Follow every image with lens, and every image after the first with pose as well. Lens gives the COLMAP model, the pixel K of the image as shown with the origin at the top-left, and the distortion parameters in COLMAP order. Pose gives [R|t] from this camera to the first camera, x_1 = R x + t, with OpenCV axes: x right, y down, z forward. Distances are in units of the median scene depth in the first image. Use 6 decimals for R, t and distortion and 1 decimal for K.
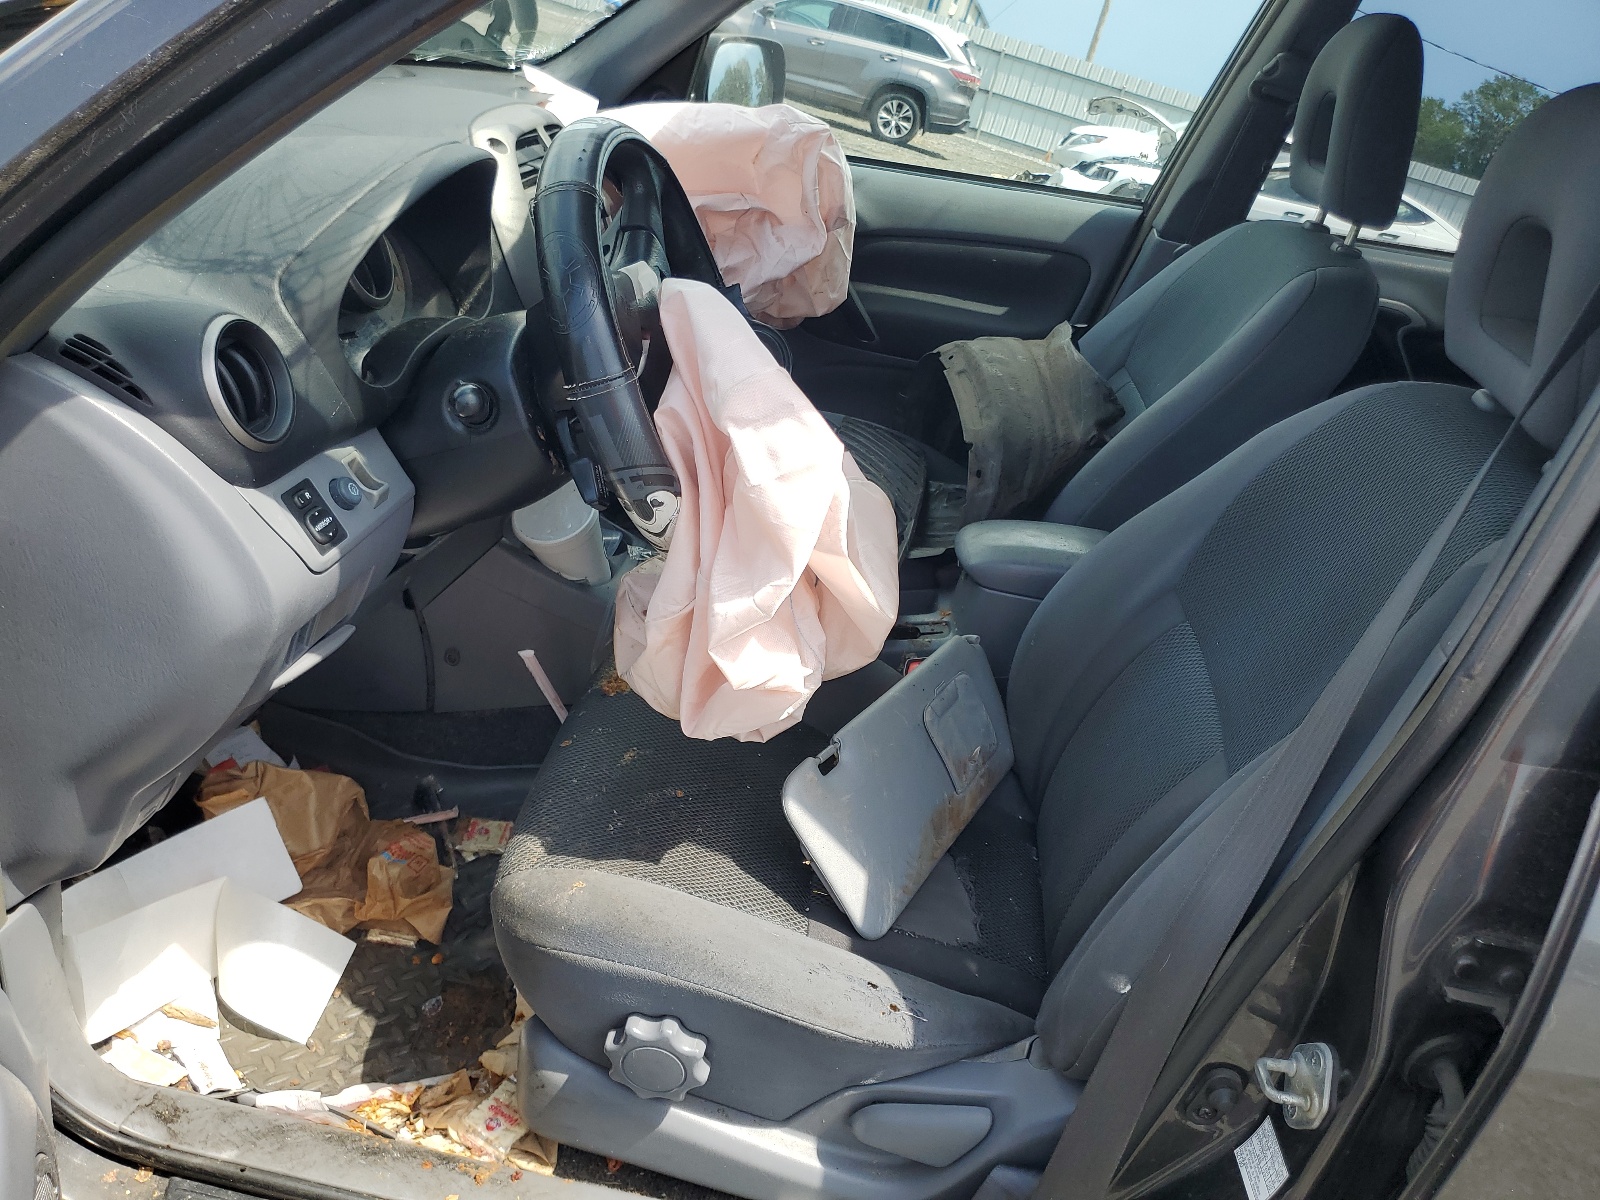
lens RADIAL K [[1234.0, 0, 794.0], [0, 1234.0, 612.4], [0, 0, 1]] dist [0.001817, 0.000800]
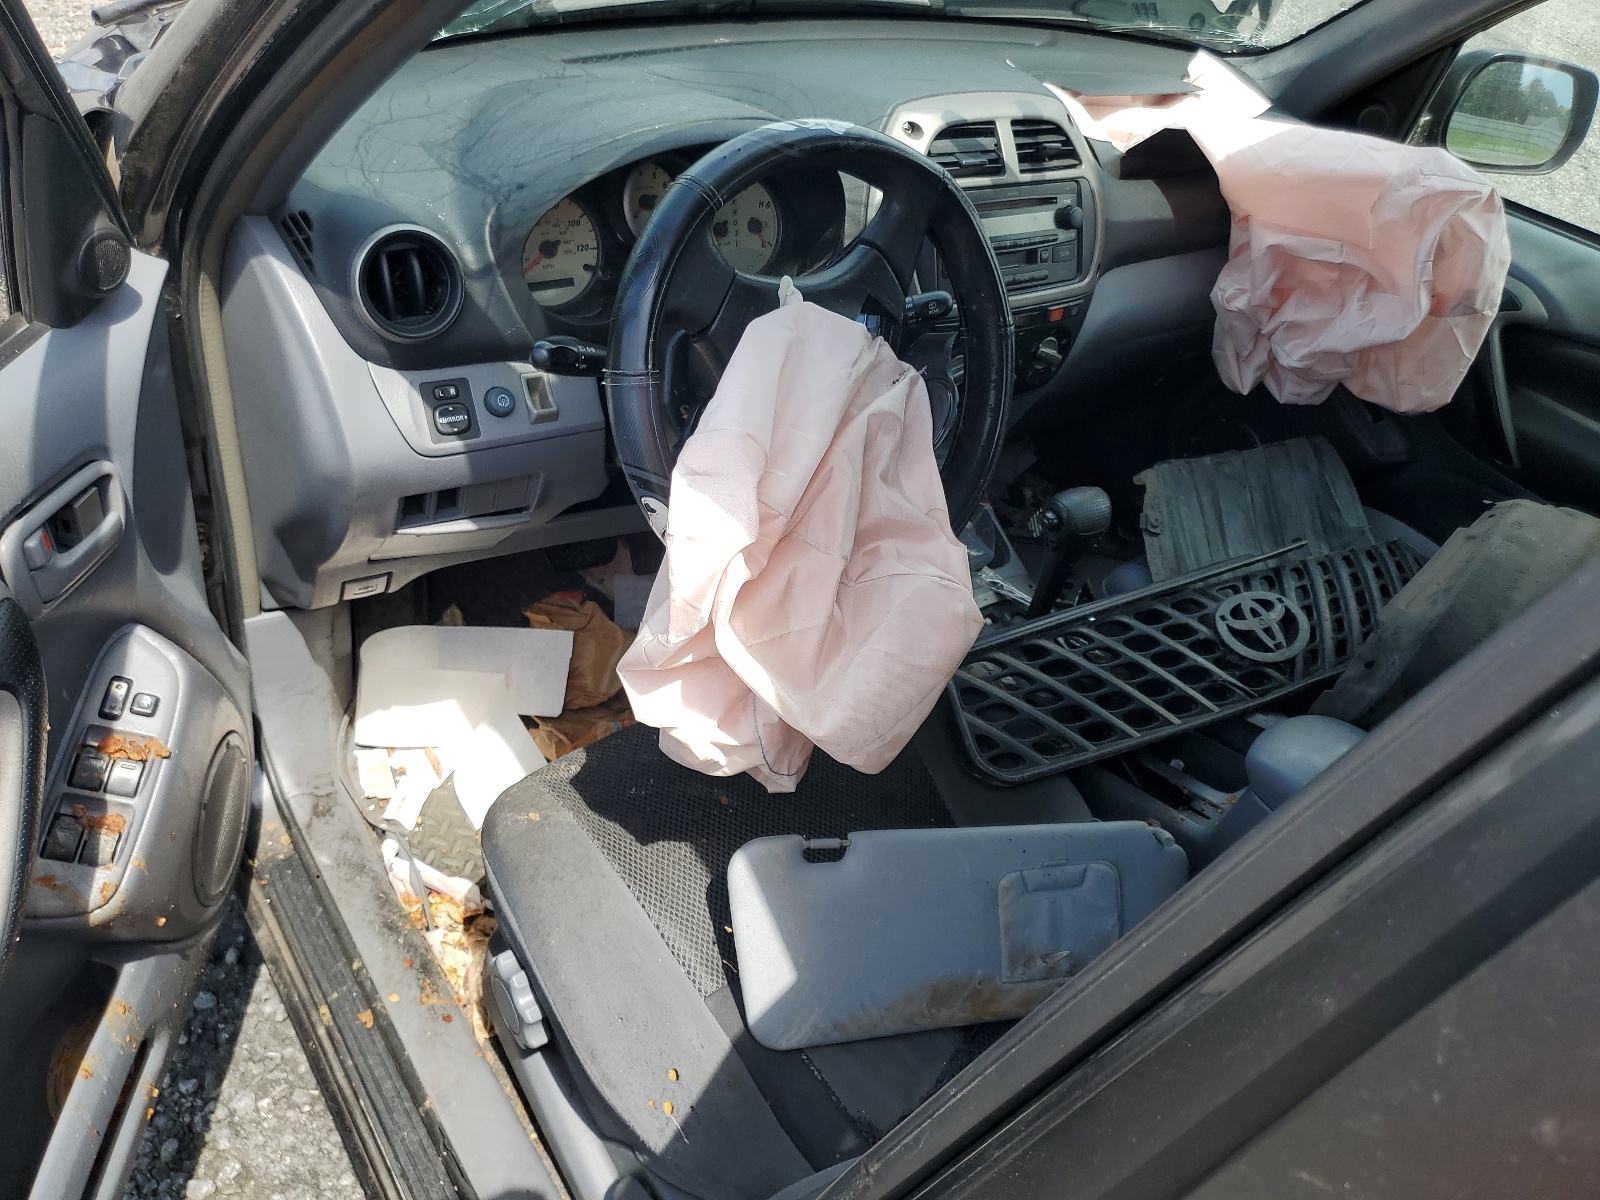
lens RADIAL K [[1234.0, 0, 795.5], [0, 1234.0, 586.3], [0, 0, 1]] dist [0.001817, 0.000800]
pose [[0.696371, 0.412963, -0.586966, 0.499022], [-0.396085, 0.903172, 0.165520, -0.213237], [0.598485, 0.117225, 0.792512, 0.255945]]
